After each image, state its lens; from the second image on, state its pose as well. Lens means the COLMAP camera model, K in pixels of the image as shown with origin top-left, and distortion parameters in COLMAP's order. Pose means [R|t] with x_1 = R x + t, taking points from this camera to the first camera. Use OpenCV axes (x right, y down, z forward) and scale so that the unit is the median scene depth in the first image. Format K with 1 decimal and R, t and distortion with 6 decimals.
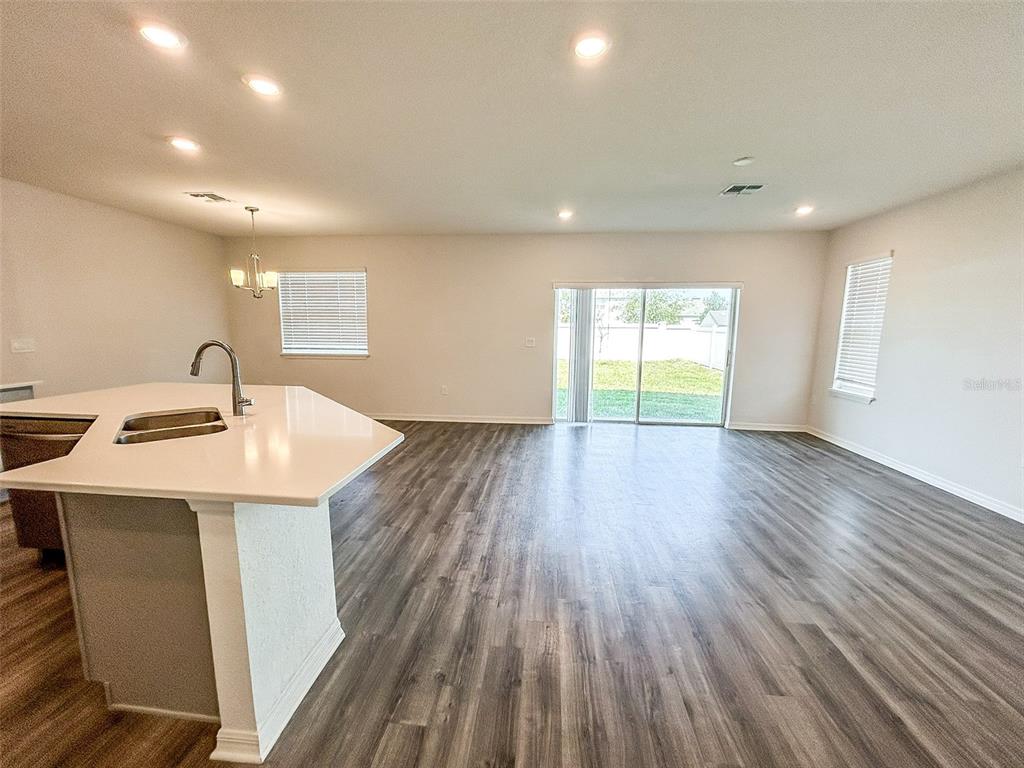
lens RADIAL K [[409.9, 0, 513.5], [0, 409.9, 385.4], [0, 0, 1]] dist [0.000405, 0.001436]
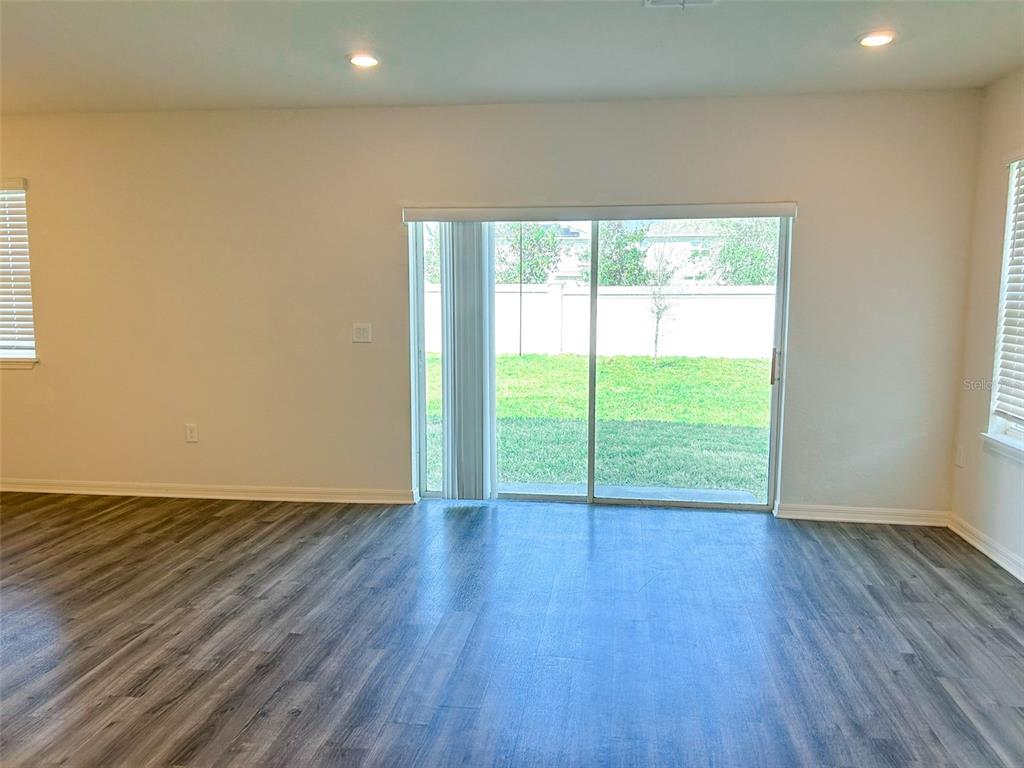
lens RADIAL K [[764.7, 0, 526.0], [0, 764.7, 386.8], [0, 0, 1]] dist [0.055222, -0.055181]
pose [[0.999383, -0.001384, -0.035087, 0.312472], [0.000718, 0.999819, -0.018990, -0.030285], [0.035107, 0.018953, 0.999204, 0.135040]]
